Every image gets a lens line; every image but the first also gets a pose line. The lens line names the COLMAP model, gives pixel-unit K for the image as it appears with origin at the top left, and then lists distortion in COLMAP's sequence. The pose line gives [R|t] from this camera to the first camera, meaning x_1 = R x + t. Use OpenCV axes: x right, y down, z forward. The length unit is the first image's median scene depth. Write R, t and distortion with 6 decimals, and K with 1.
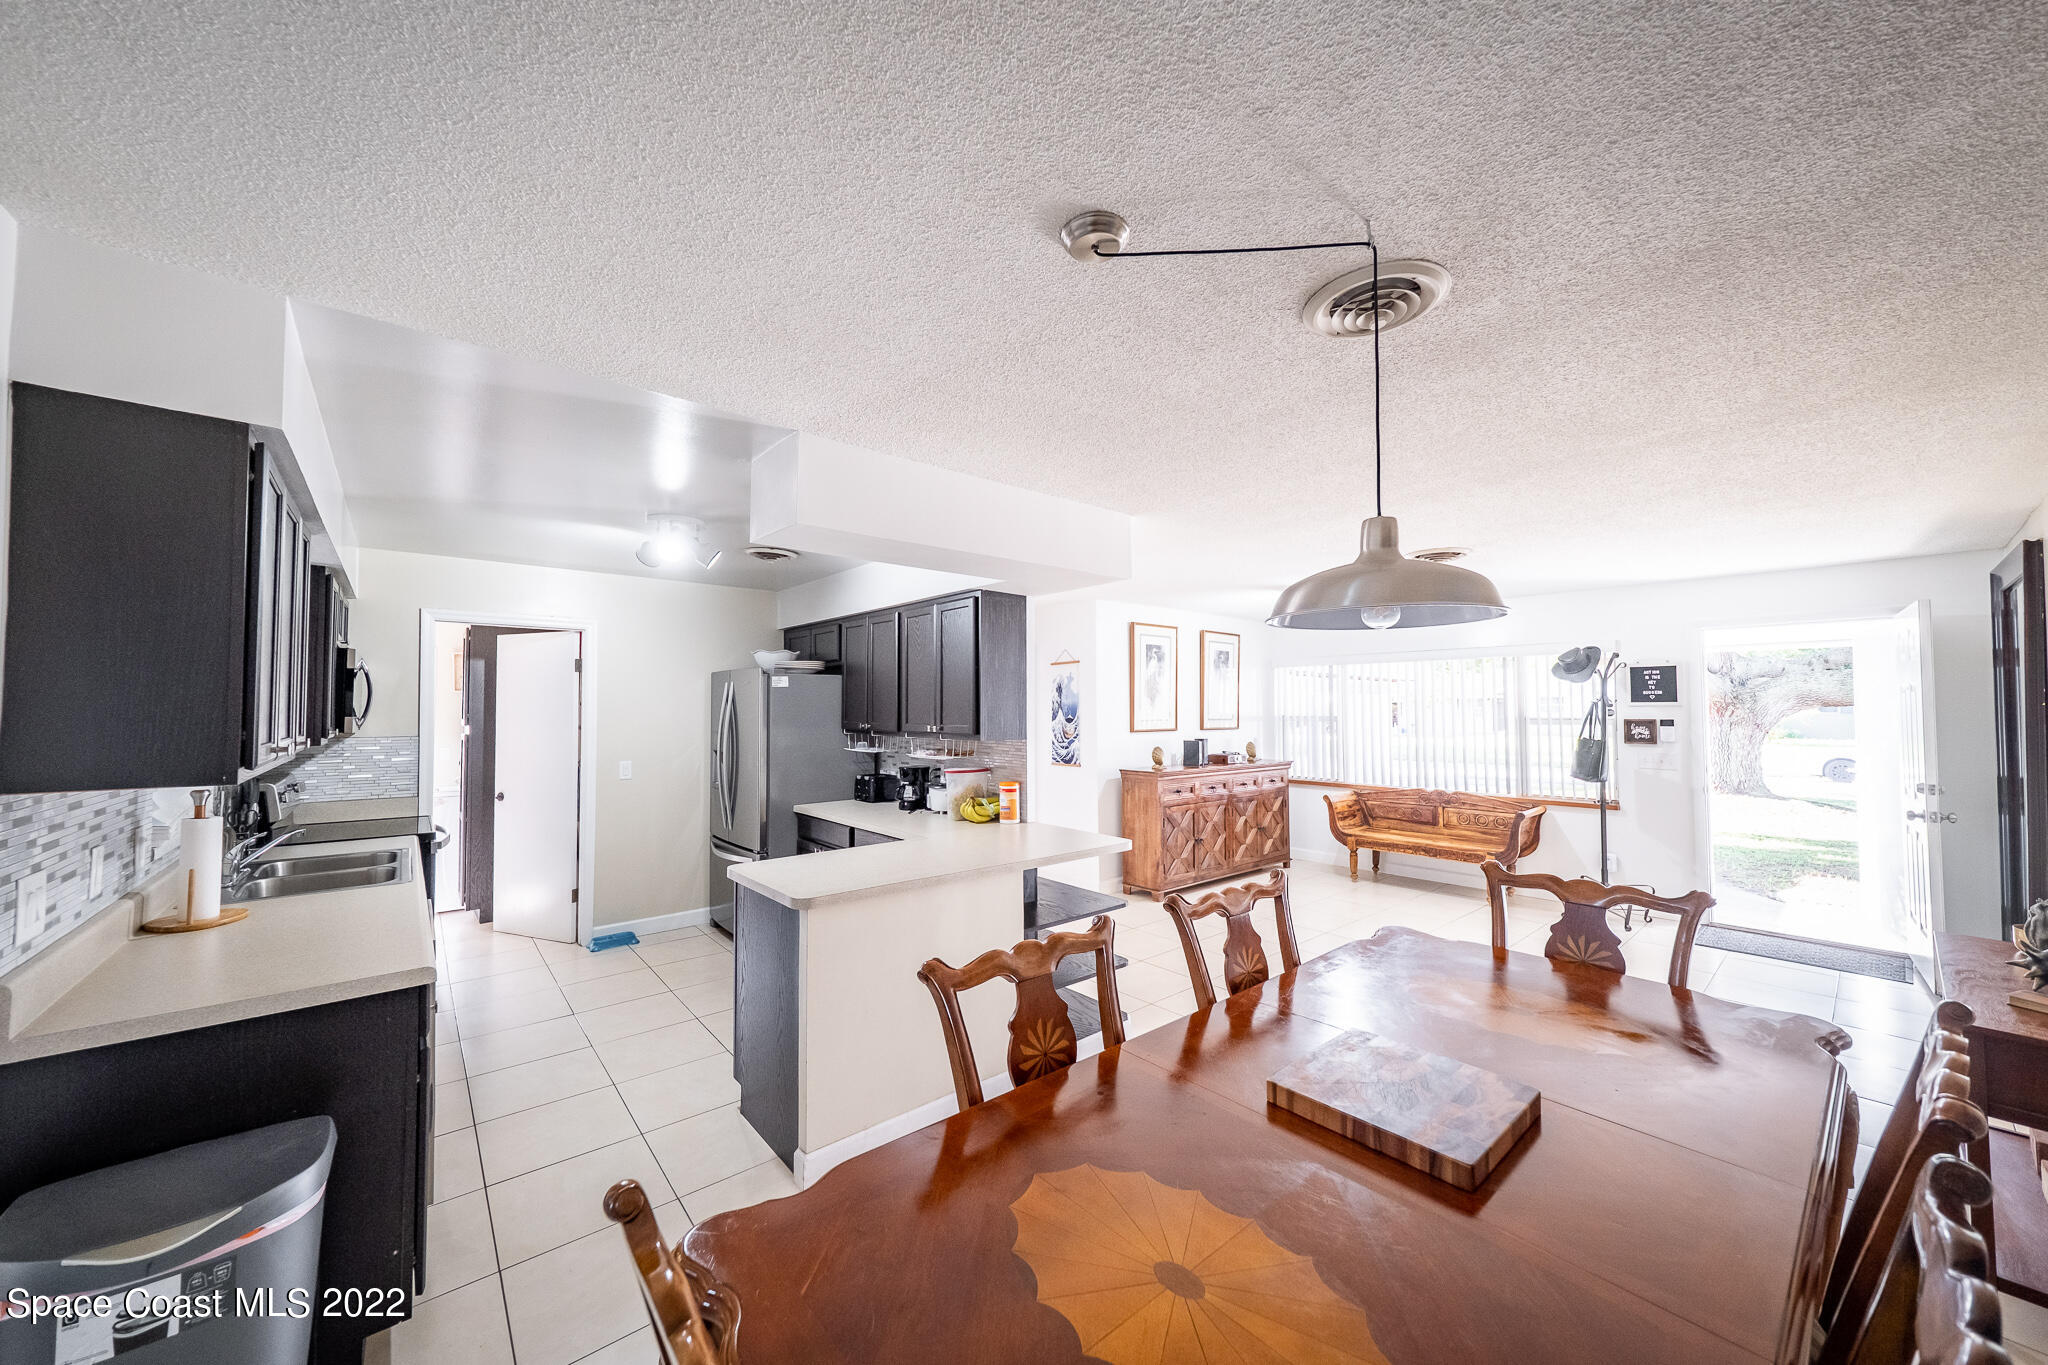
lens RADIAL K [[730.6, 0, 1021.2], [0, 730.6, 683.4], [0, 0, 1]] dist [0.000628, 0.000086]
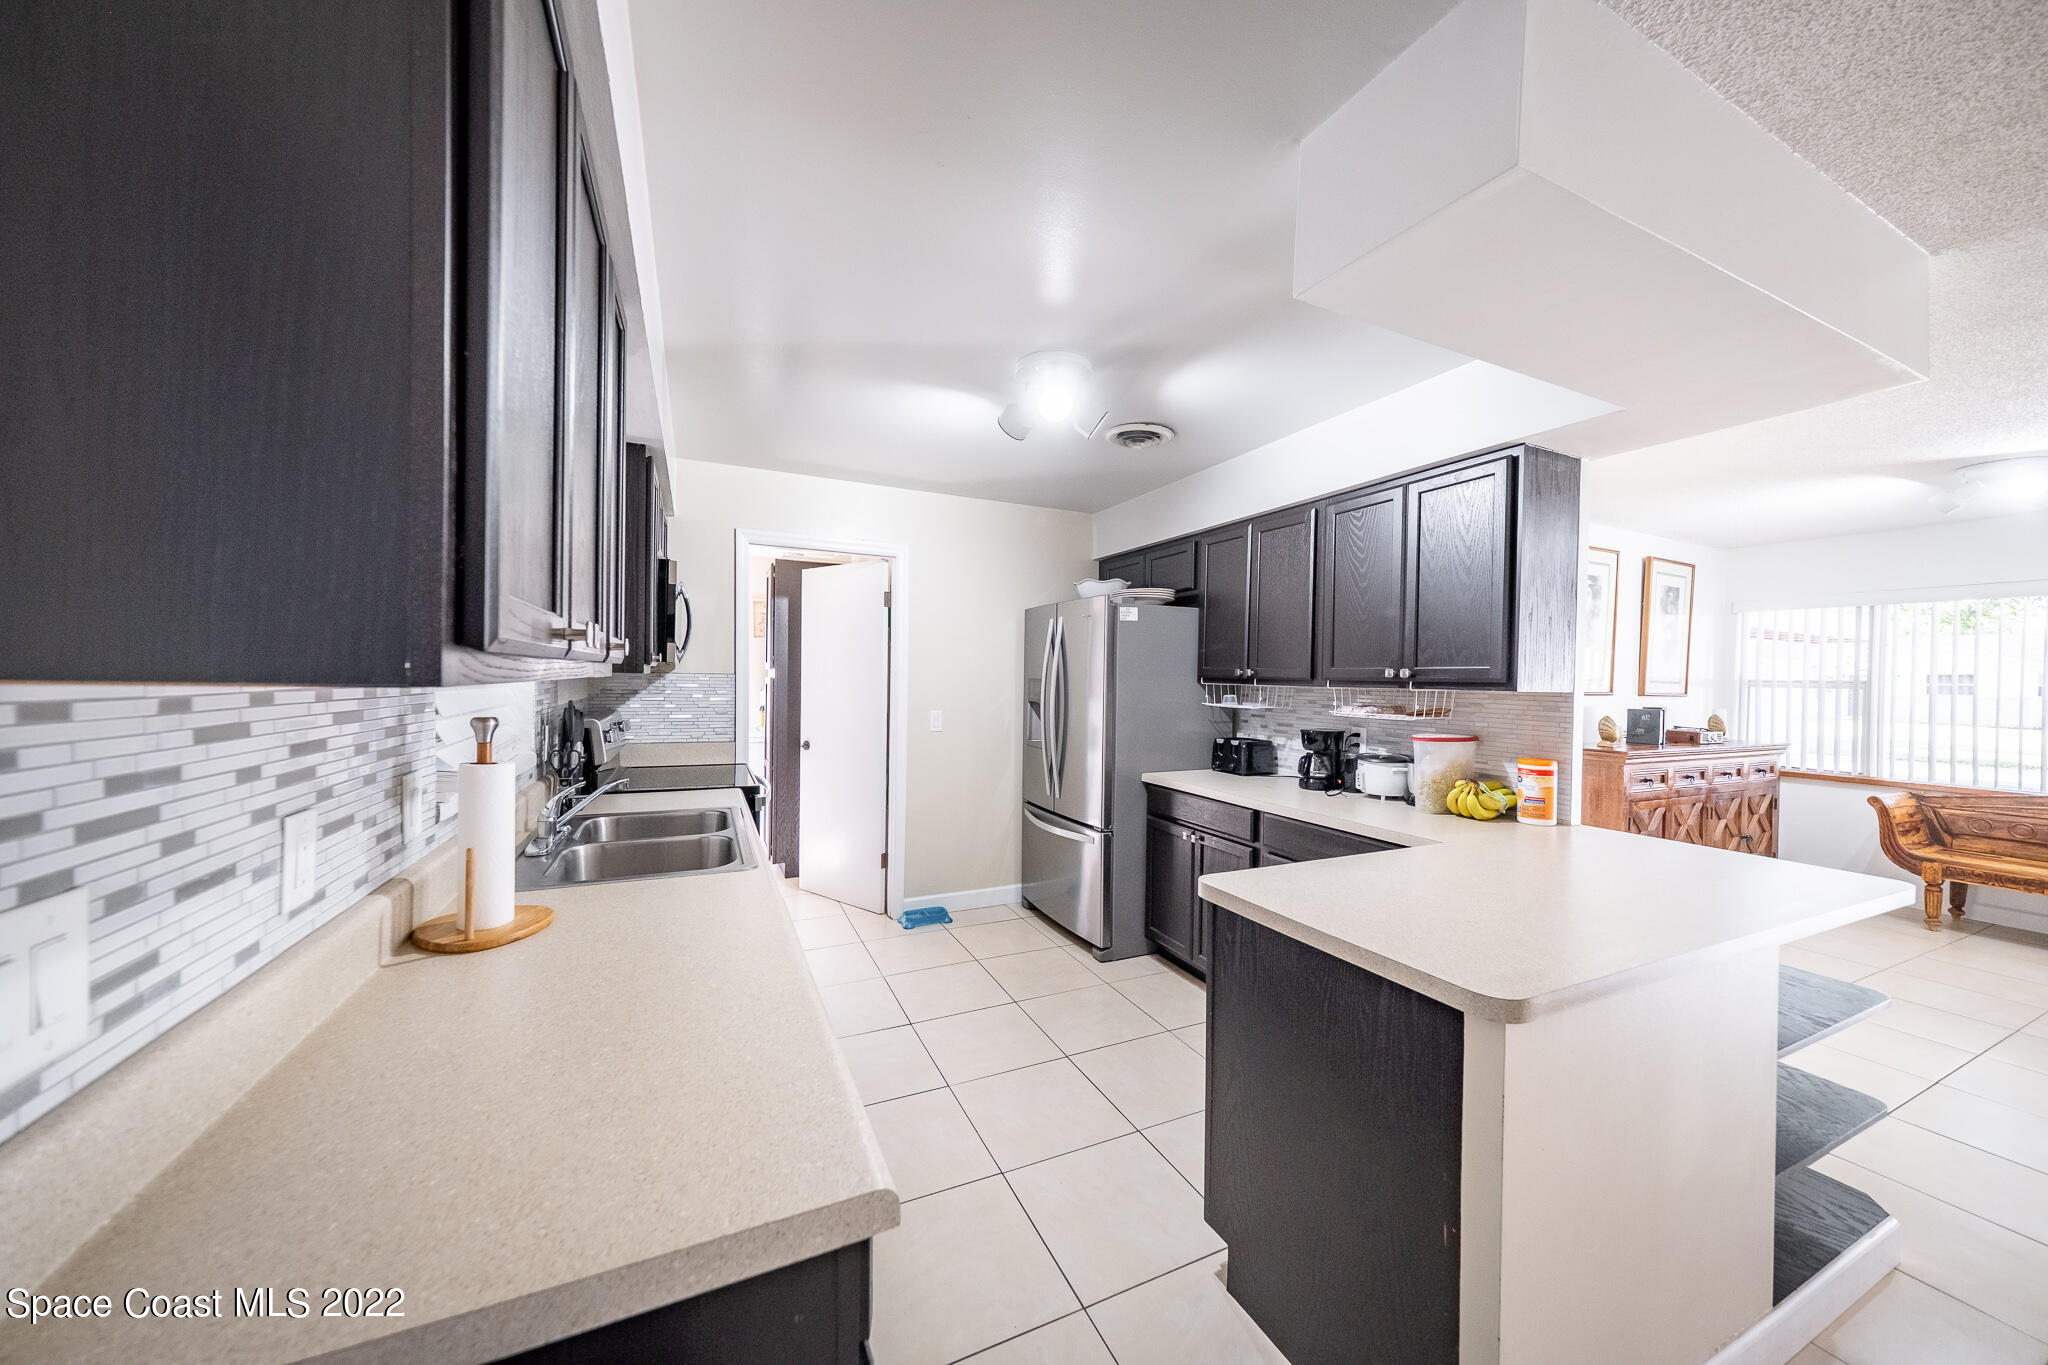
lens RADIAL K [[695.2, 0, 1018.5], [0, 695.2, 687.9], [0, 0, 1]] dist [0.001144, -0.000064]
pose [[0.963035, 0.021707, -0.268500, -0.212632], [-0.008490, 0.998699, 0.050286, 0.034882], [0.269242, -0.046148, 0.961966, 0.224035]]
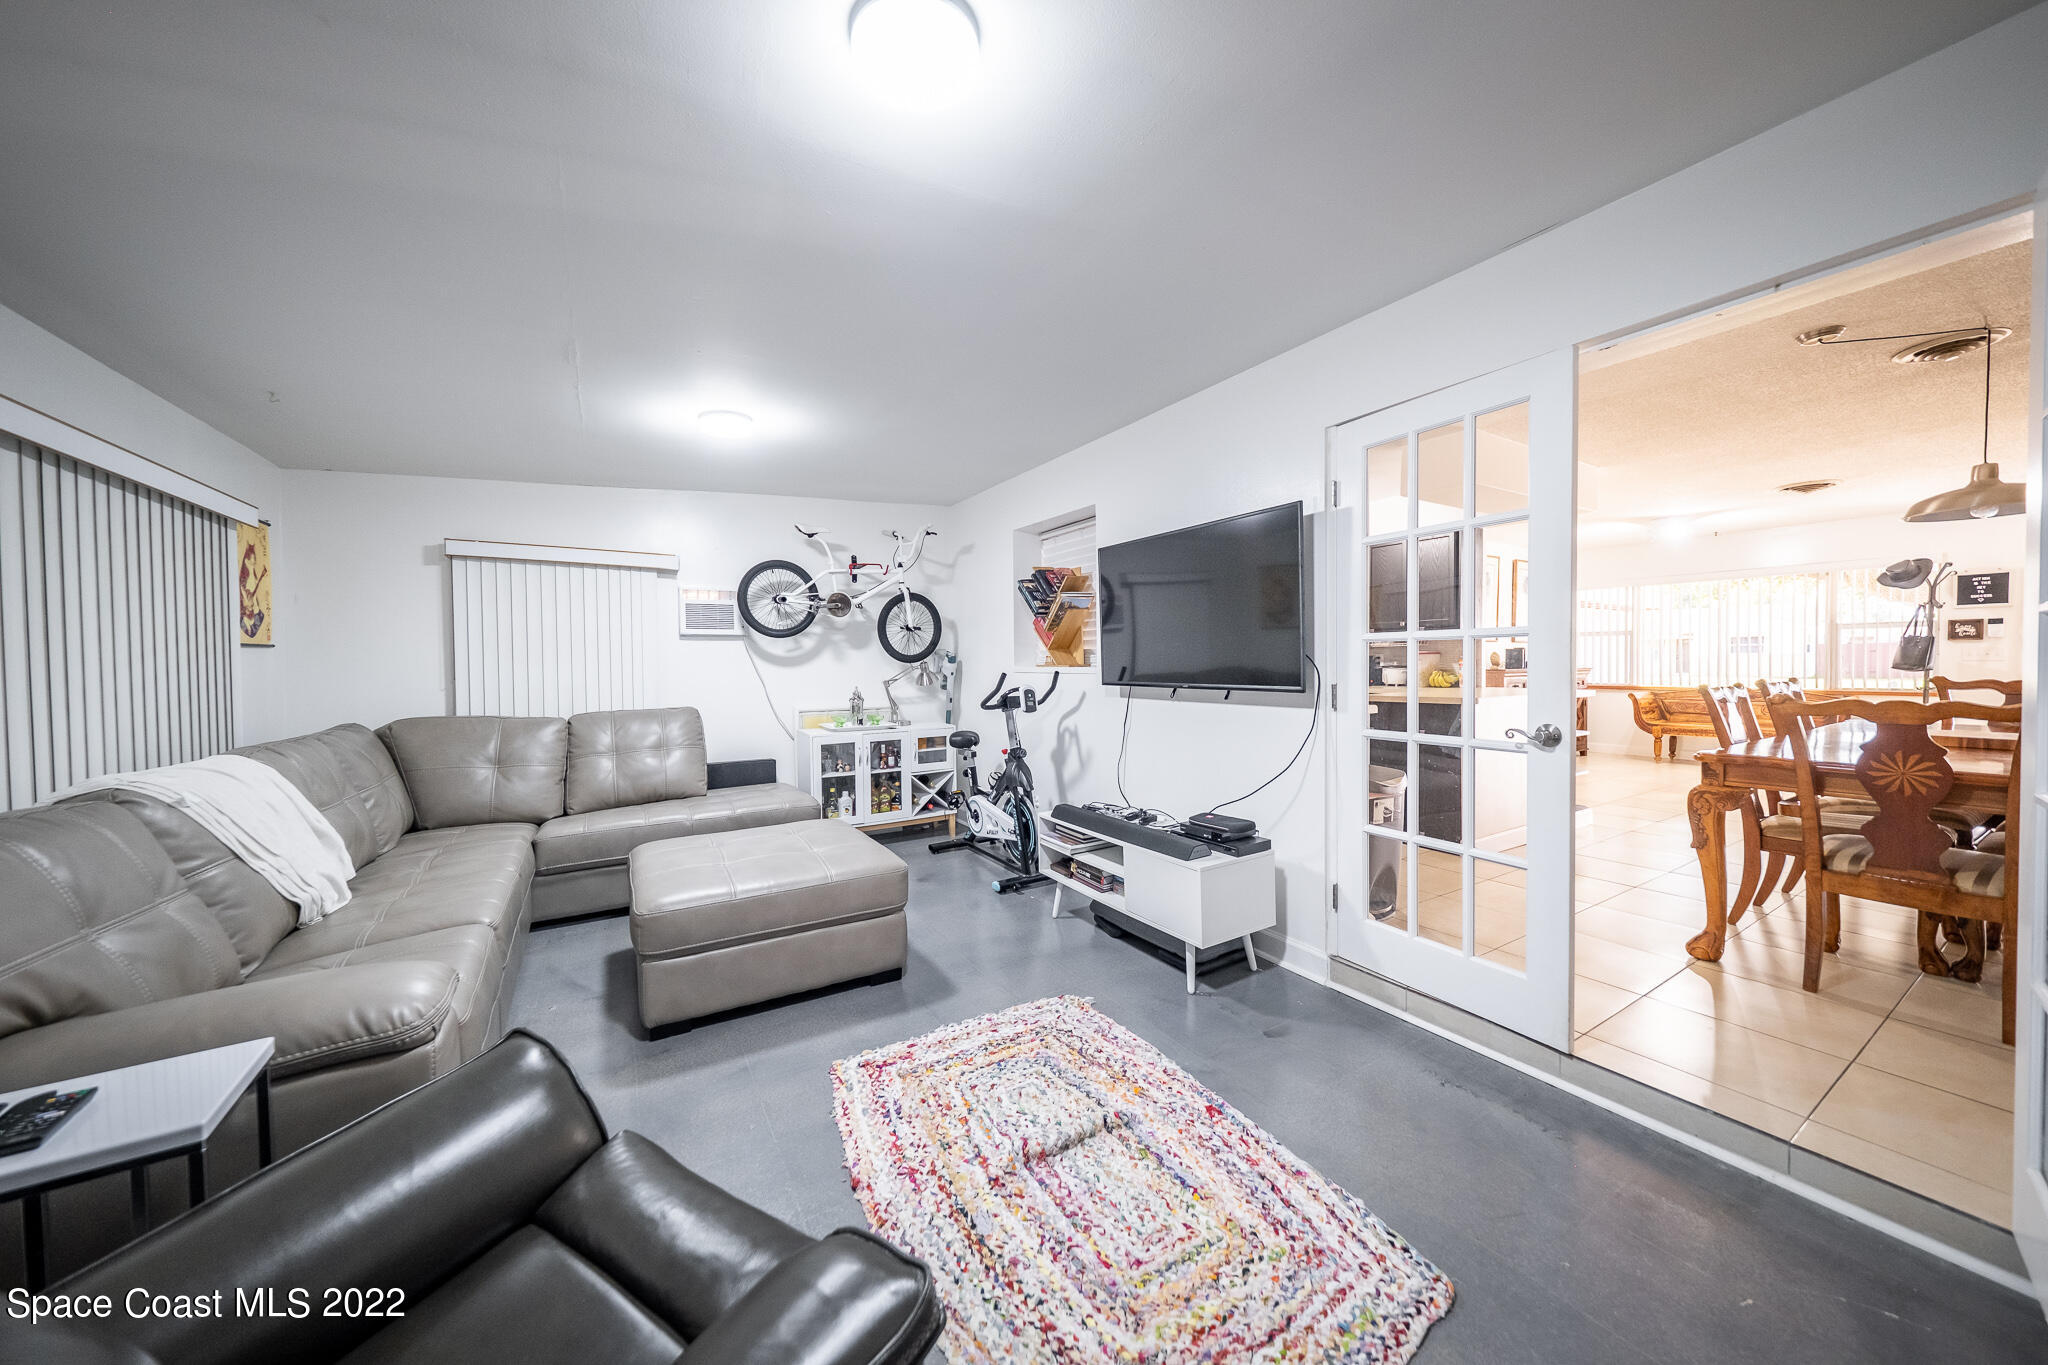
lens RADIAL K [[699.3, 0, 1023.7], [0, 699.3, 679.1], [0, 0, 1]] dist [0.002313, 0.000234]
pose [[0.987509, -0.003978, -0.157512, -0.491770], [0.013345, 0.998201, 0.058458, 0.060164], [0.156996, -0.059829, 0.985785, -0.375041]]
